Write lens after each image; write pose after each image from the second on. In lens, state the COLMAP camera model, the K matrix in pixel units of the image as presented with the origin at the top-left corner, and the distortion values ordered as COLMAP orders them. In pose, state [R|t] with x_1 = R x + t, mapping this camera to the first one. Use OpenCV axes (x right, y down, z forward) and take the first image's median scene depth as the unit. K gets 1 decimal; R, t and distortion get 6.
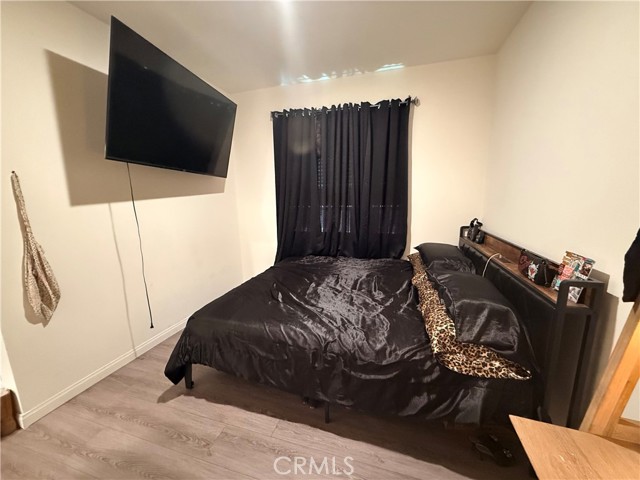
lens RADIAL K [[253.7, 0, 318.9], [0, 253.7, 241.7], [0, 0, 1]] dist [-0.002432, 0.000150]
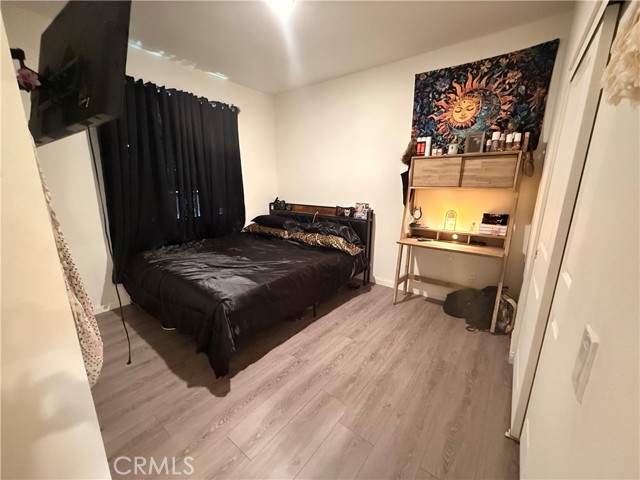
lens RADIAL K [[253.7, 0, 318.8], [0, 253.7, 239.2], [0, 0, 1]] dist [-0.002432, 0.000150]
pose [[0.365813, -0.185248, 0.912066, -0.805095], [0.159160, 0.978006, 0.134804, -0.005033], [-0.916978, 0.095851, 0.387251, 0.164267]]
